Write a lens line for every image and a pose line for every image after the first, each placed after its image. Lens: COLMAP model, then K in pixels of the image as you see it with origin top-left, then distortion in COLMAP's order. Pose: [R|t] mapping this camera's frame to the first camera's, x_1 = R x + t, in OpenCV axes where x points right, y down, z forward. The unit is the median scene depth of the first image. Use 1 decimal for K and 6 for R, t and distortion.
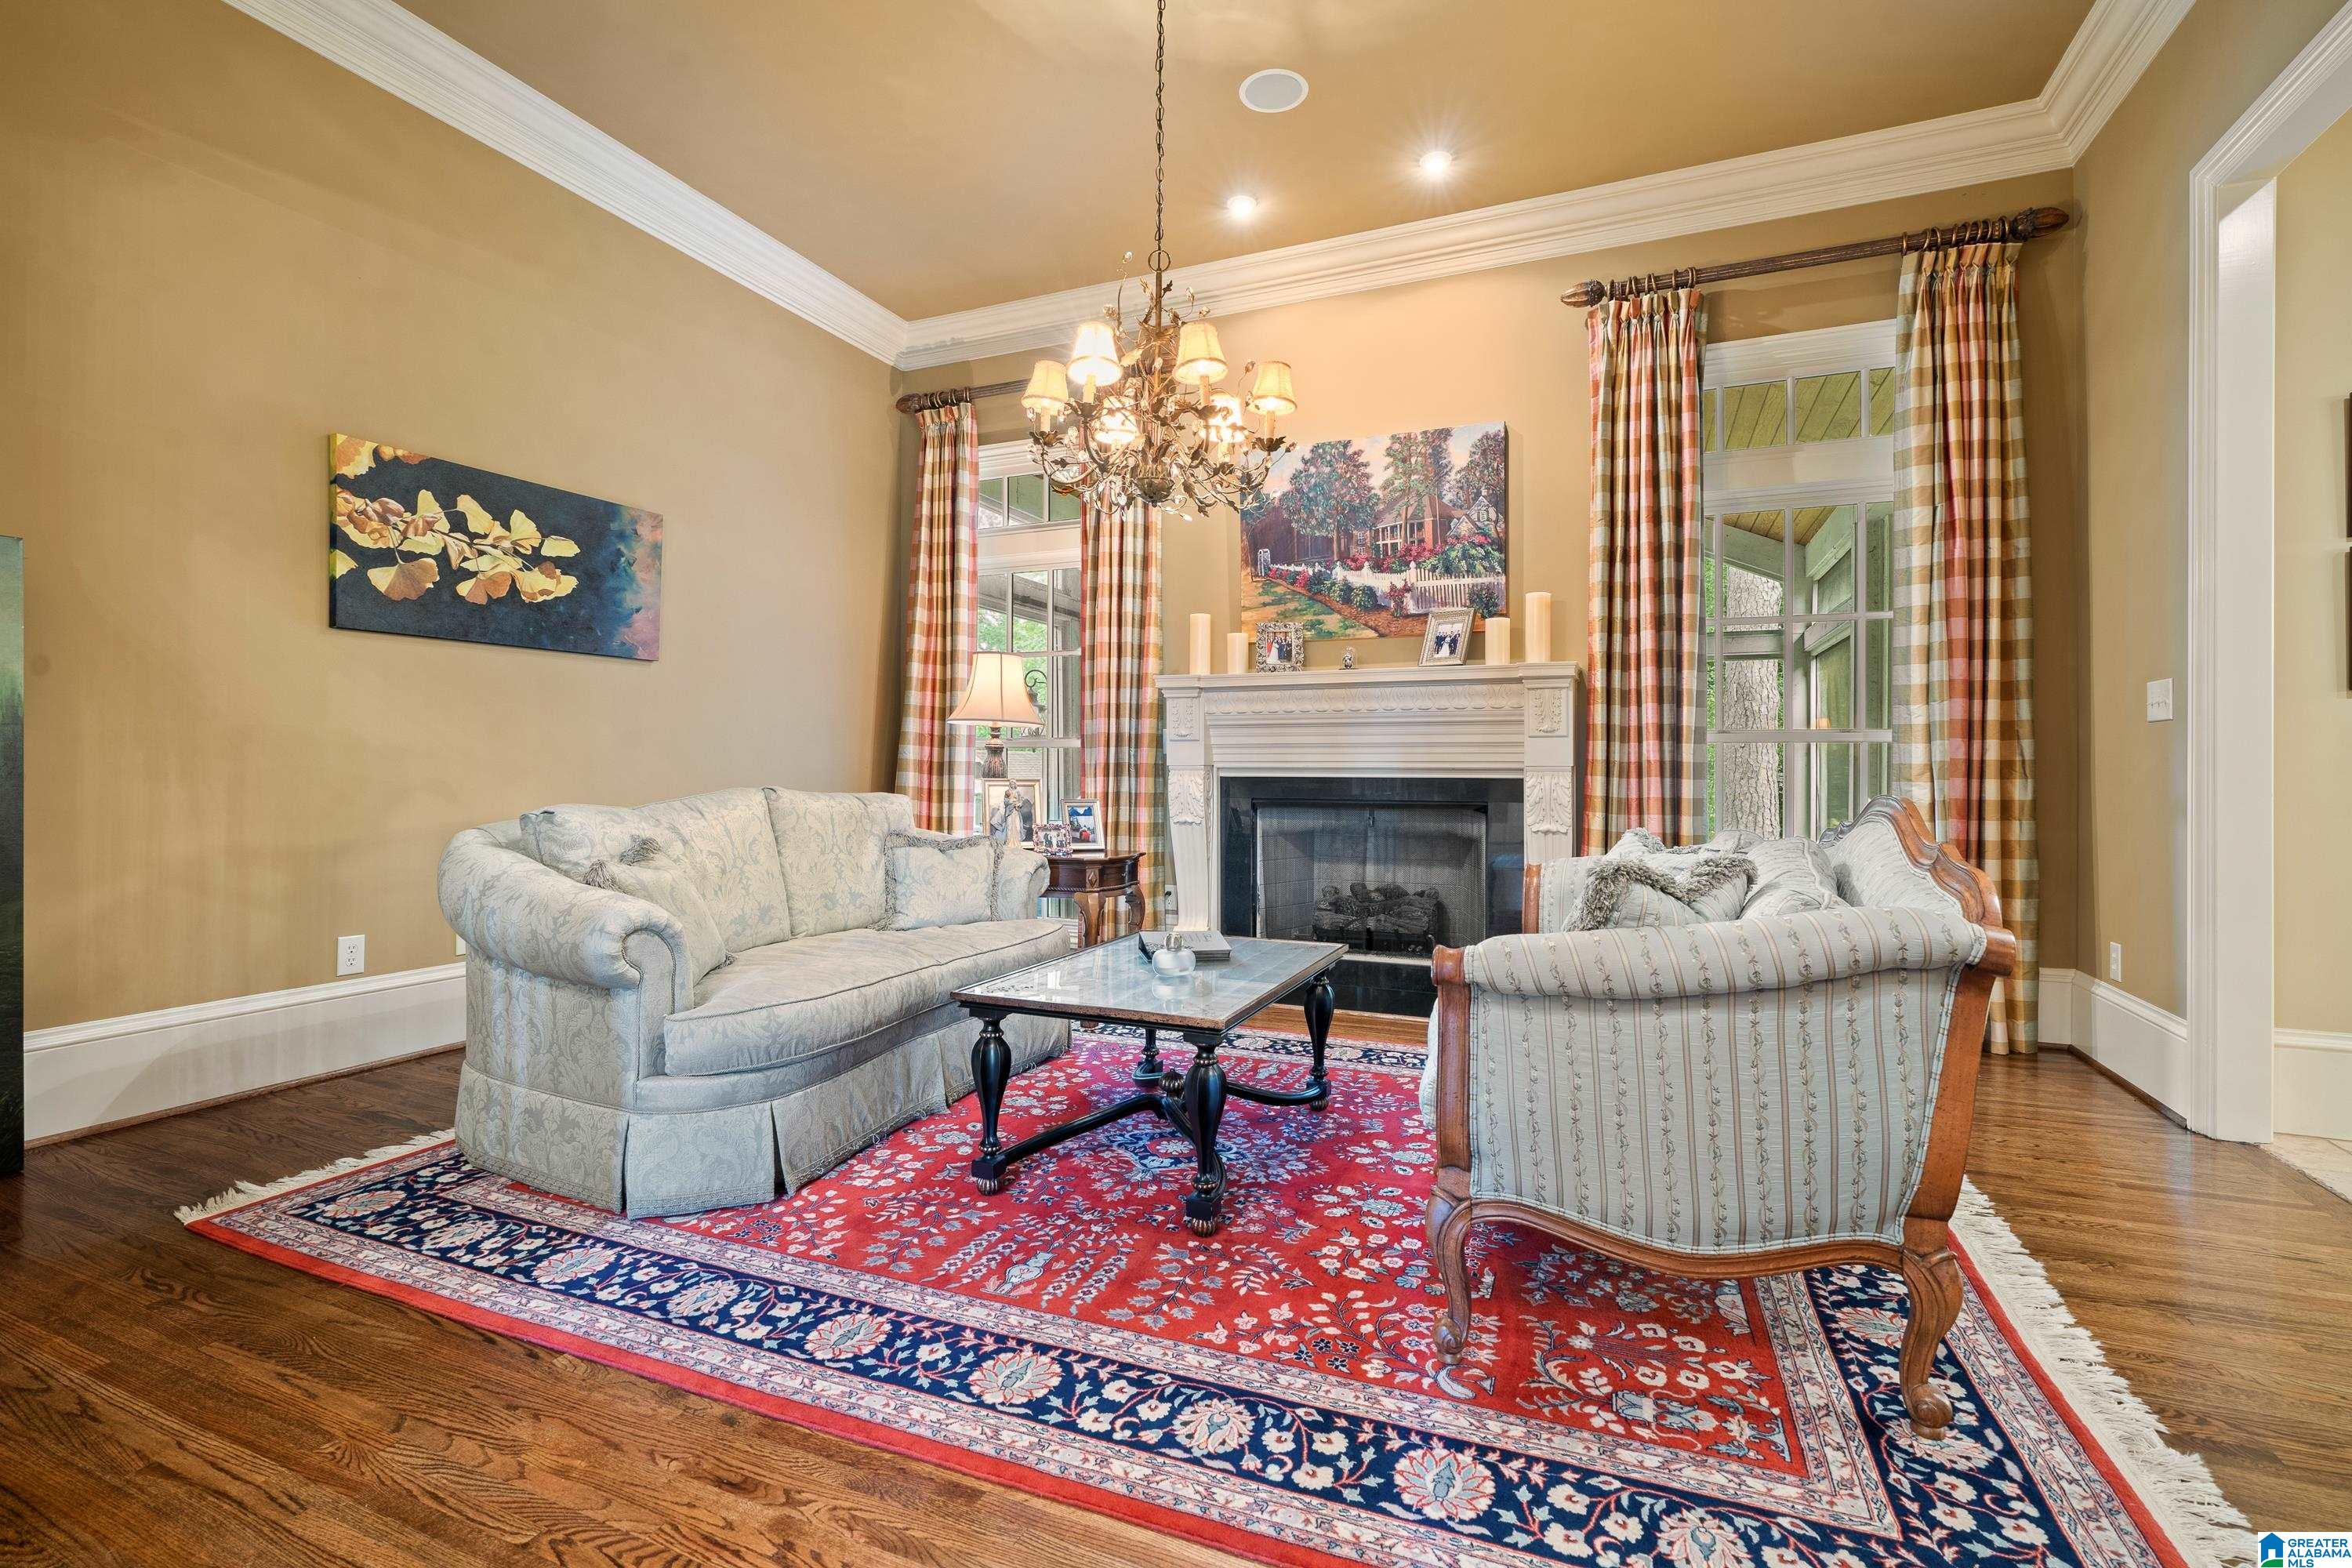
lens RADIAL K [[1066.7, 0, 1176.0], [0, 1066.7, 784.0], [0, 0, 1]] dist [-0.005185, 0.001026]
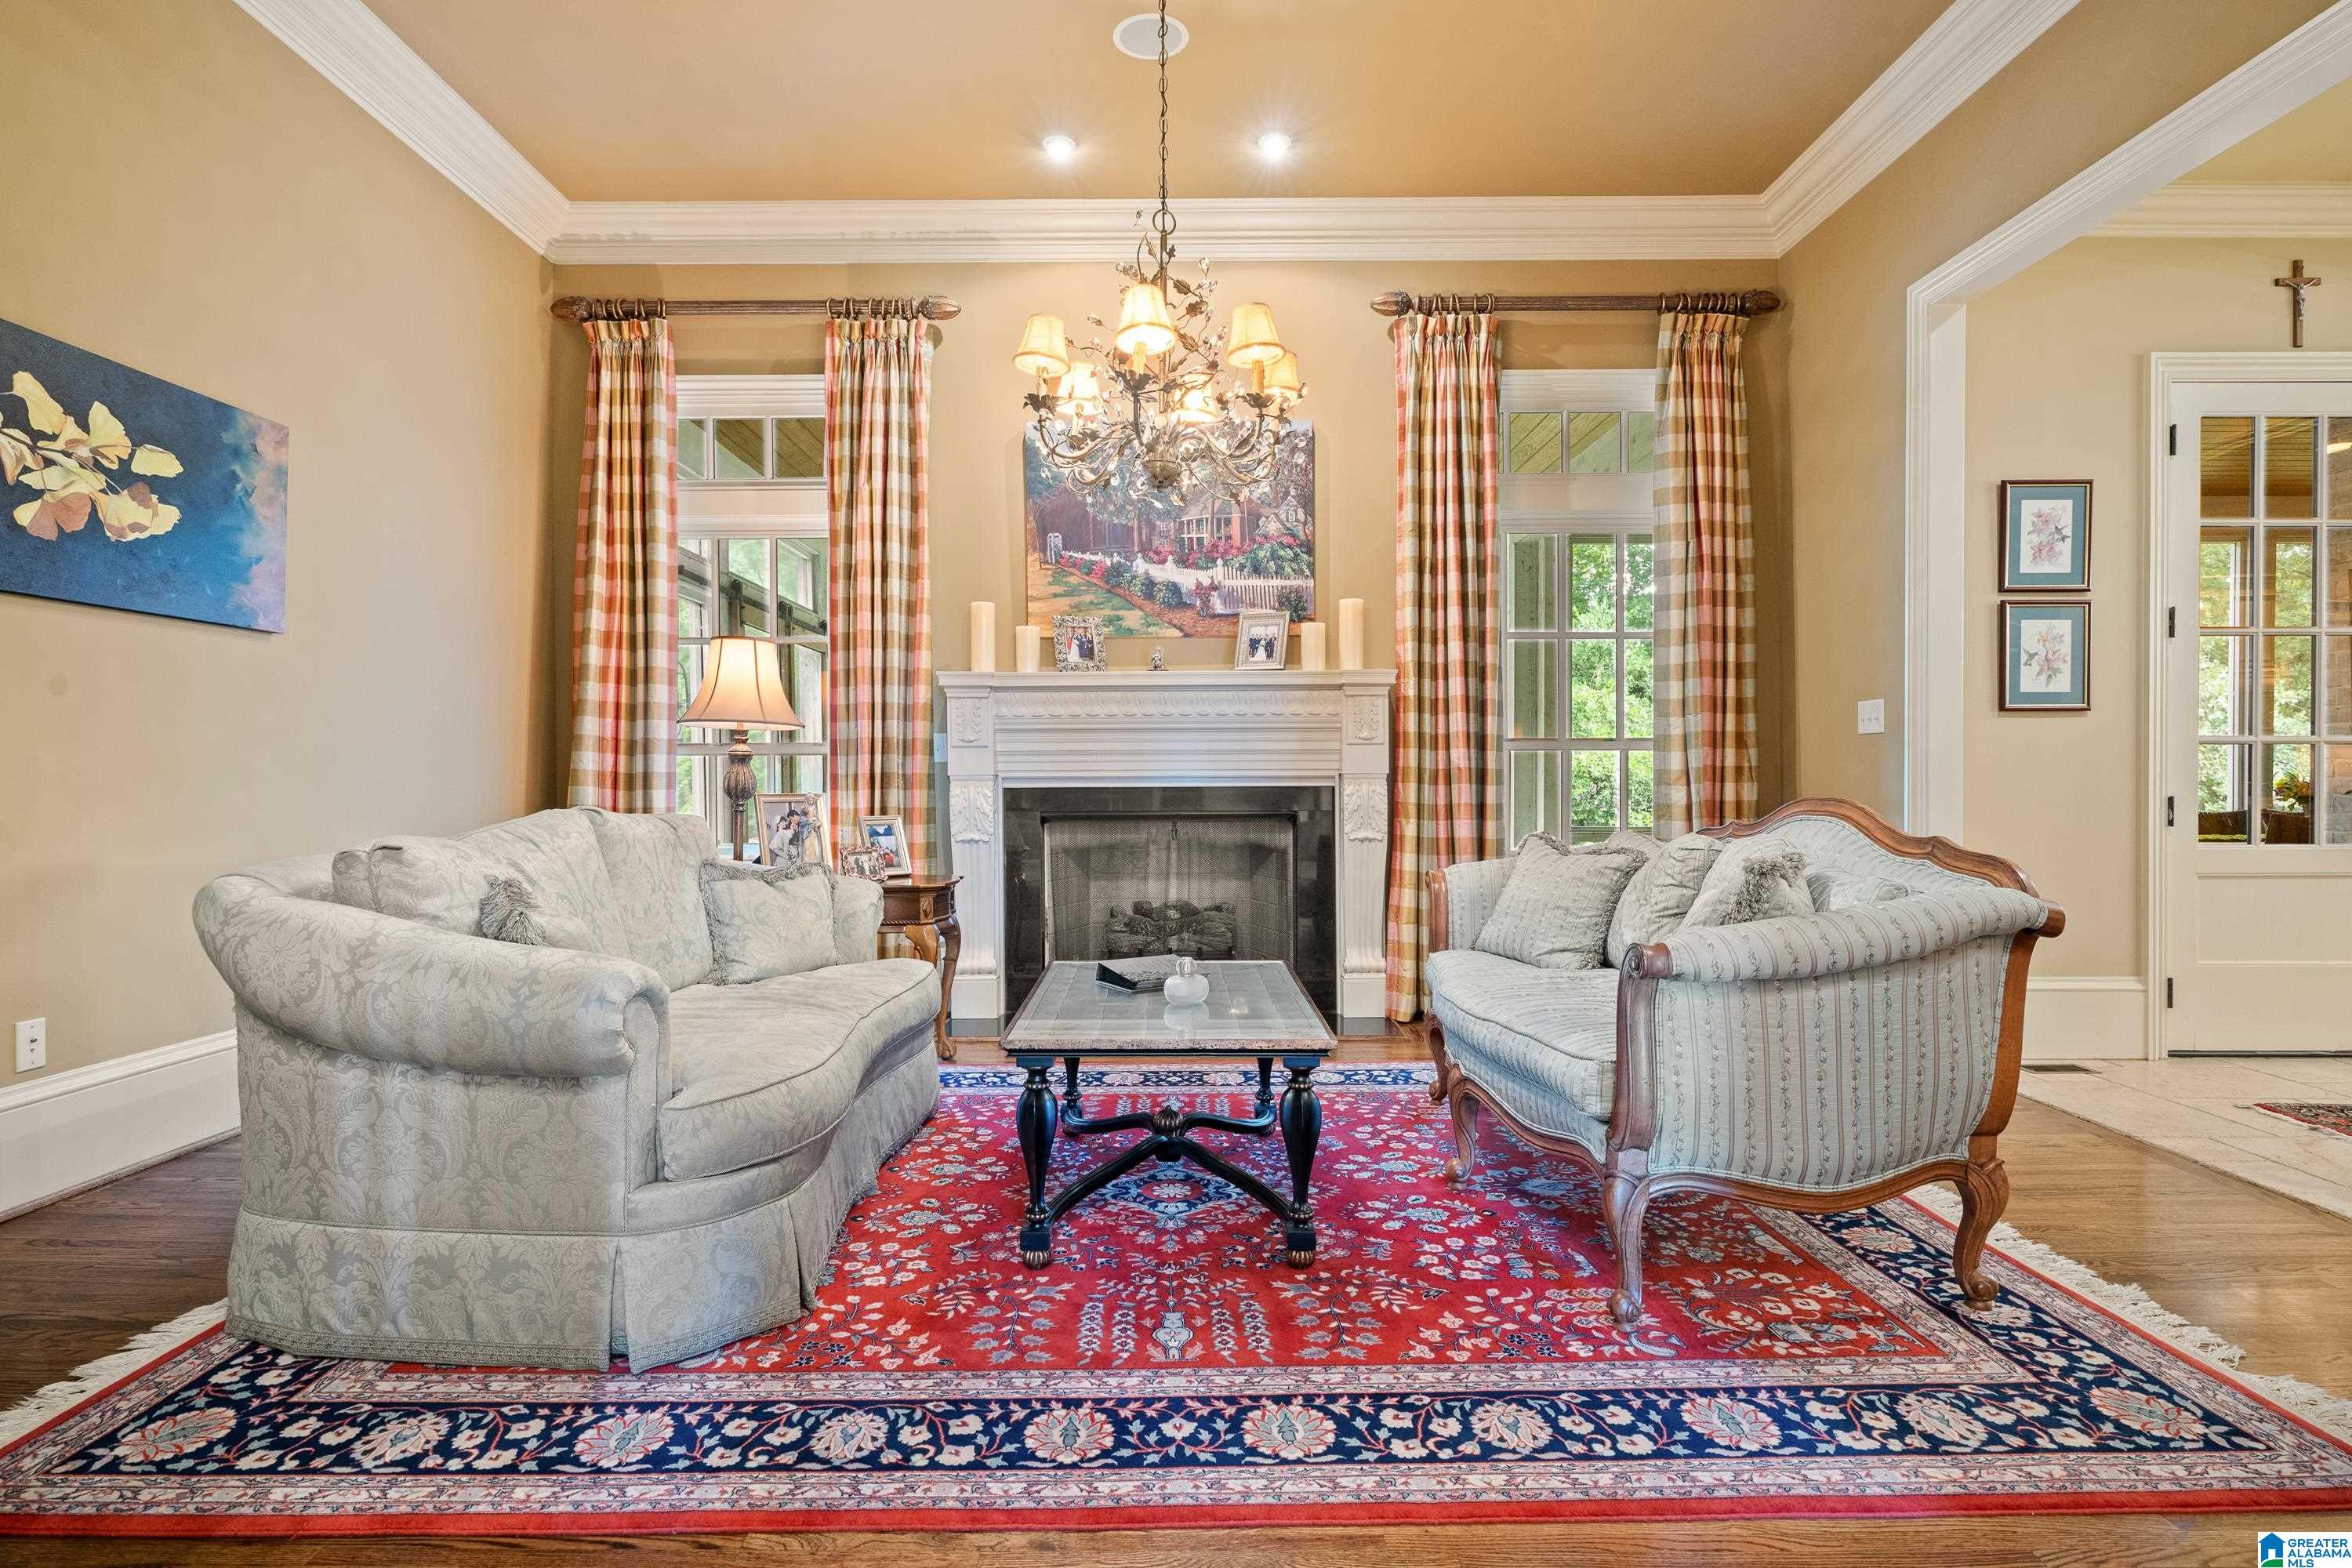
lens RADIAL K [[1214.6, 0, 1171.8], [0, 1214.6, 808.1], [0, 0, 1]] dist [-0.000563, 0.000792]
pose [[0.918913, -0.017851, 0.394056, -0.307256], [0.013254, 0.999809, 0.014384, -0.003706], [-0.394238, -0.007995, 0.918974, 0.028798]]
